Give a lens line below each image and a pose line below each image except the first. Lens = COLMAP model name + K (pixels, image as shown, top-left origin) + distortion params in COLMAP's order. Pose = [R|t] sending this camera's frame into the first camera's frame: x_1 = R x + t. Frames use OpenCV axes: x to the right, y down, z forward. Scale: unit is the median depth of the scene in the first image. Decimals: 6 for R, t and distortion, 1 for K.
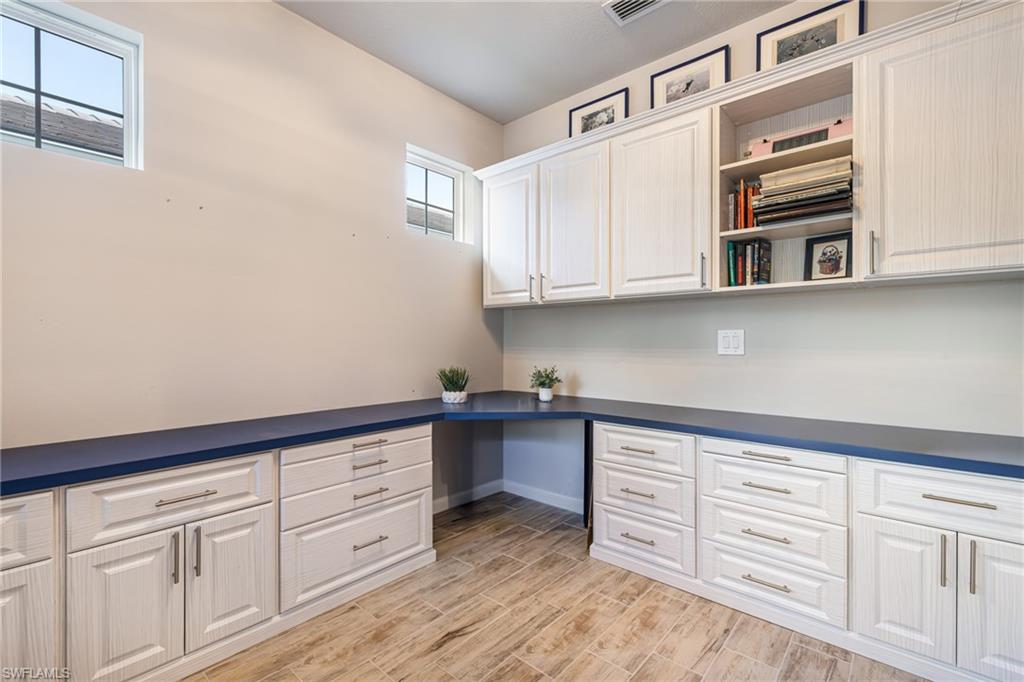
lens RADIAL K [[449.1, 0, 510.2], [0, 449.1, 339.6], [0, 0, 1]] dist [-0.000233, -0.000599]
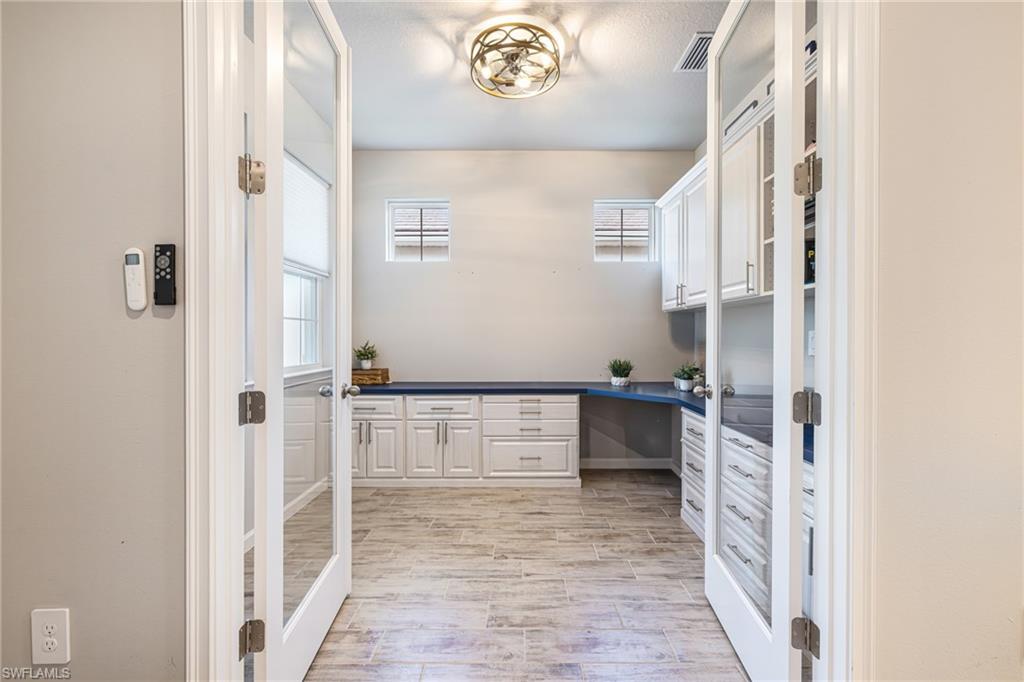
lens RADIAL K [[449.1, 0, 513.7], [0, 449.1, 341.4], [0, 0, 1]] dist [-0.000233, -0.000599]
pose [[0.652634, 0.009157, -0.757618, 0.943793], [0.000647, 0.999920, 0.012643, -0.013775], [0.757673, -0.008741, 0.652576, -0.162337]]
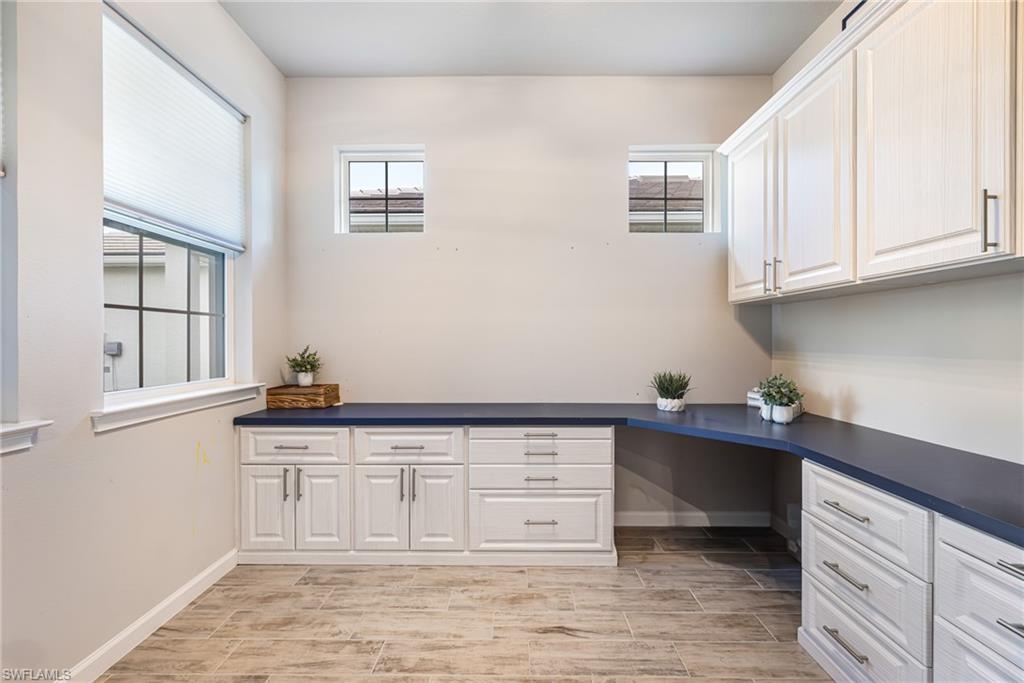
lens RADIAL K [[449.1, 0, 516.7], [0, 449.1, 342.5], [0, 0, 1]] dist [-0.000233, -0.000599]
pose [[0.654812, 0.004153, -0.755780, 0.503934], [0.001428, 0.999976, 0.006732, -0.009150], [0.755790, -0.005488, 0.654791, 0.214850]]
